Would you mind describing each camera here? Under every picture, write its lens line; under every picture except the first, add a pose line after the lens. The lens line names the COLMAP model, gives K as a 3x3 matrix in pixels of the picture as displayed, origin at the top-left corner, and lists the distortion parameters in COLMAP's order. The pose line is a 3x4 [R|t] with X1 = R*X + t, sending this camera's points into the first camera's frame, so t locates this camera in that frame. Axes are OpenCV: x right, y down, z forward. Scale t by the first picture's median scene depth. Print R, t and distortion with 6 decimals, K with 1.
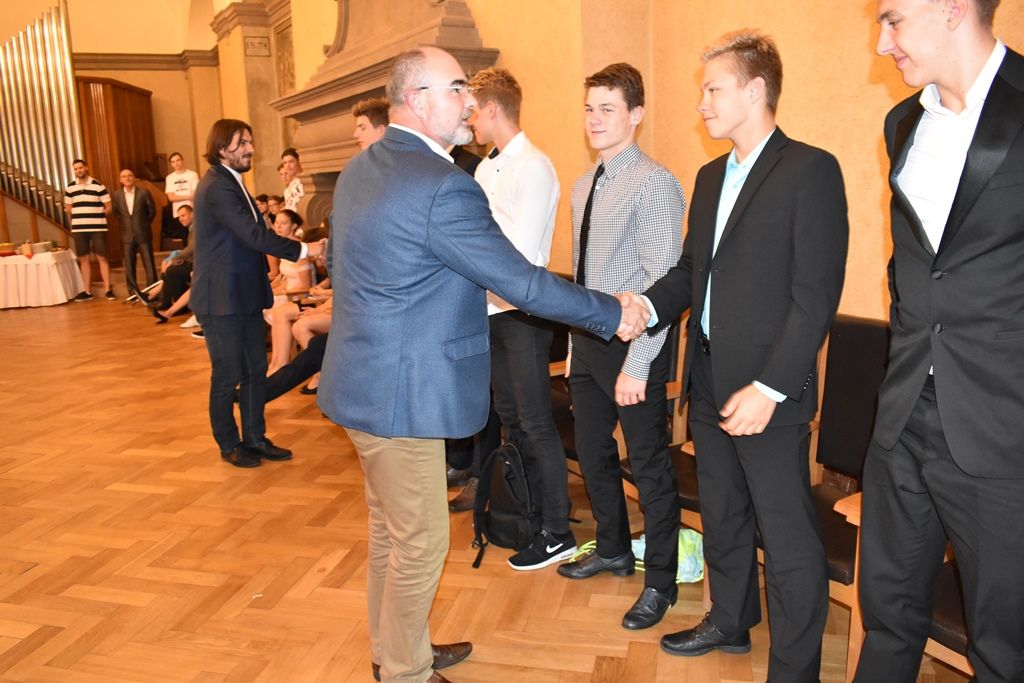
lens RADIAL K [[822.9, 0, 512.0], [0, 822.9, 341.5], [0, 0, 1]] dist [-0.081108, -0.003143]
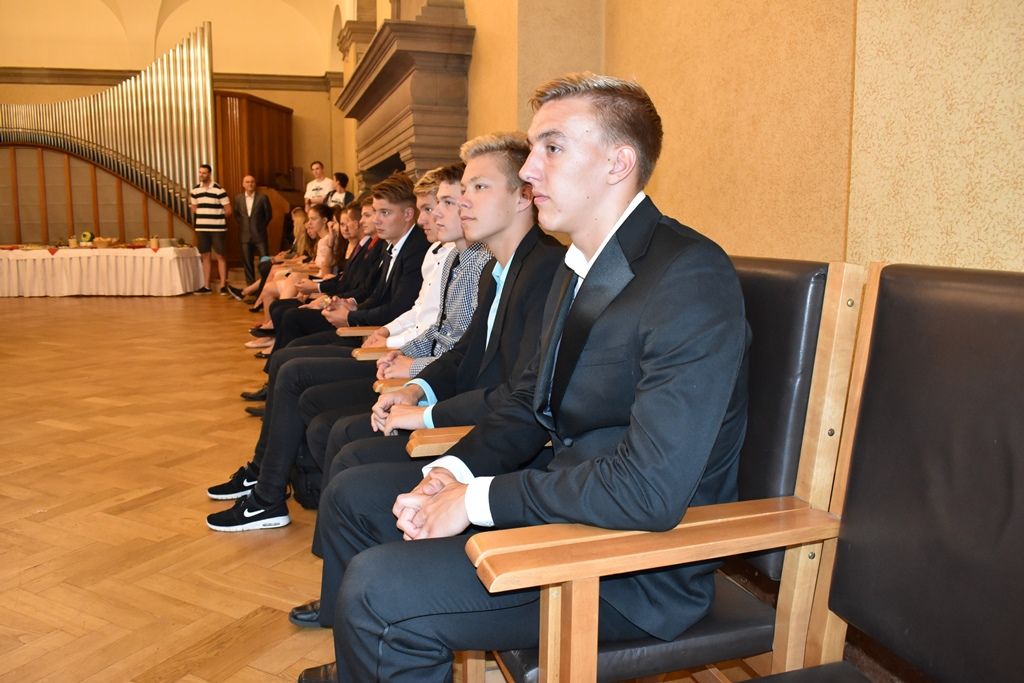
lens RADIAL K [[822.9, 0, 512.0], [0, 822.9, 341.5], [0, 0, 1]] dist [-0.081108, -0.003143]
pose [[0.966222, 0.066816, -0.248899, 0.150460], [-0.080960, 0.995608, -0.047018, 0.030374], [0.244665, 0.065581, 0.967387, 0.047204]]
